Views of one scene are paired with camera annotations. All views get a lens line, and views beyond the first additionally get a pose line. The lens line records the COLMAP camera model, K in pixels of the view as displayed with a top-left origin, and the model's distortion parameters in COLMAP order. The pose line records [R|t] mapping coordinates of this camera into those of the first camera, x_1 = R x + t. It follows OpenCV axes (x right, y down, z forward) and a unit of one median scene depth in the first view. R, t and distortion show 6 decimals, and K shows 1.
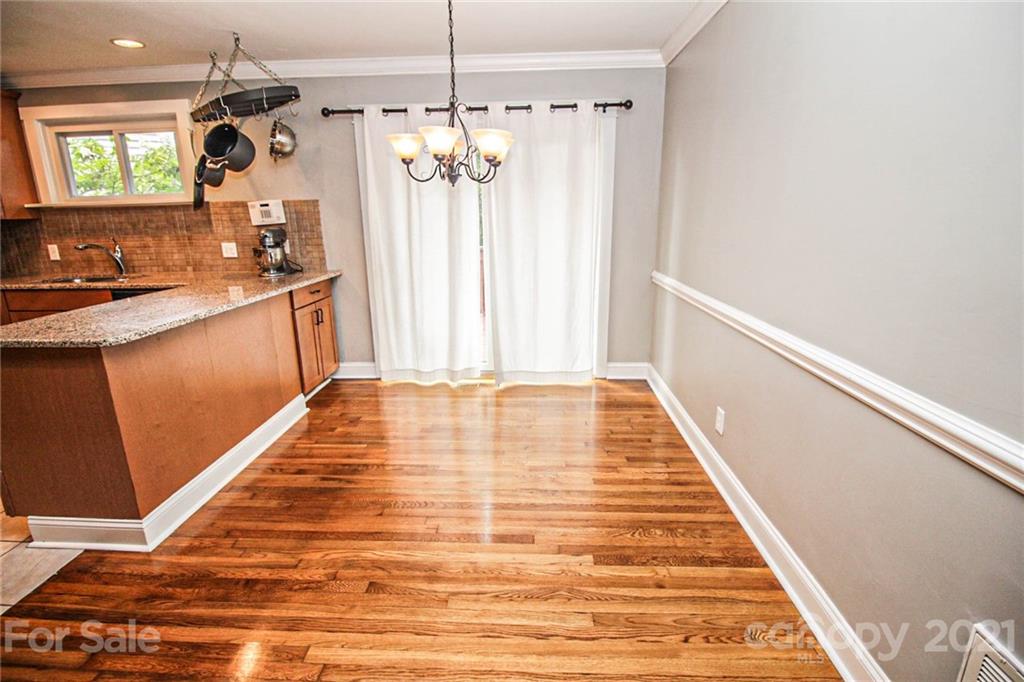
lens RADIAL K [[476.7, 0, 512.5], [0, 476.7, 336.8], [0, 0, 1]] dist [-0.015960, -0.003299]
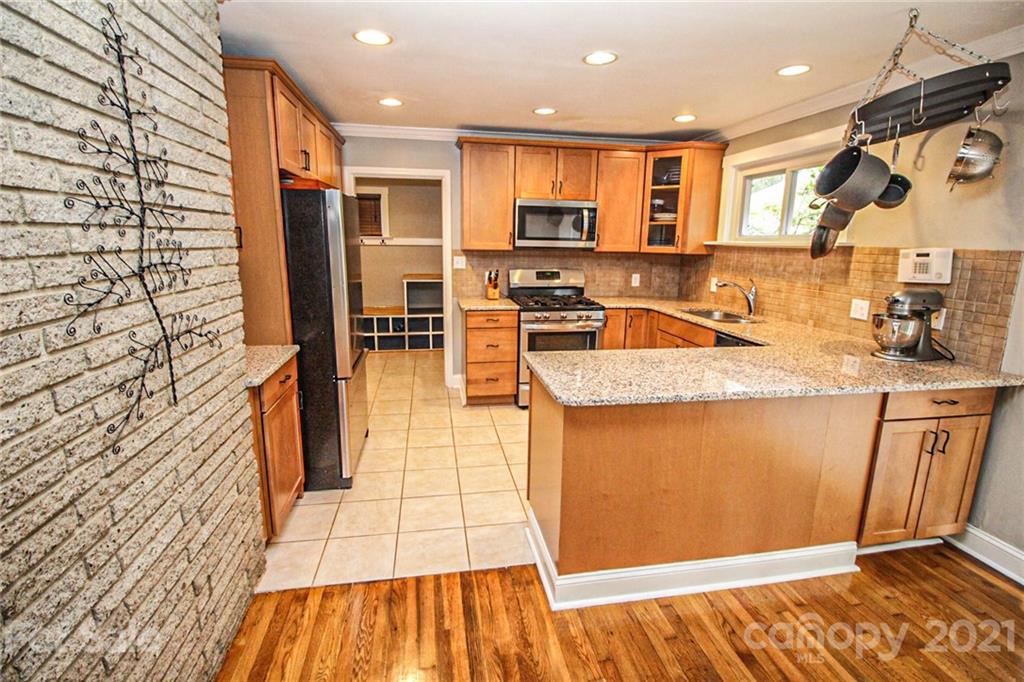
lens RADIAL K [[476.7, 0, 512.7], [0, 476.7, 335.4], [0, 0, 1]] dist [-0.015960, -0.003299]
pose [[0.212765, 0.209078, -0.954472, 0.014205], [-0.262755, 0.953099, 0.150206, -0.115017], [0.941111, 0.218834, 0.257722, 0.301971]]
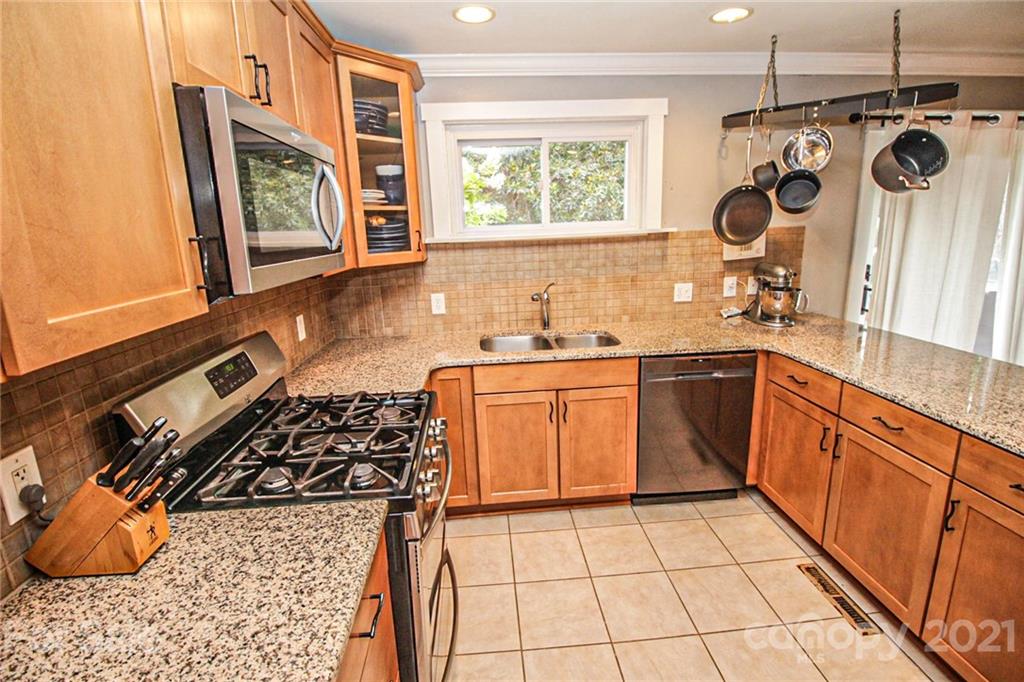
lens RADIAL K [[476.7, 0, 513.7], [0, 476.7, 346.8], [0, 0, 1]] dist [-0.015960, -0.003299]
pose [[0.992921, -0.053037, 0.106275, -0.993088], [0.053008, 0.998589, 0.003093, -0.115132], [-0.106289, 0.002563, 0.994332, 0.260560]]
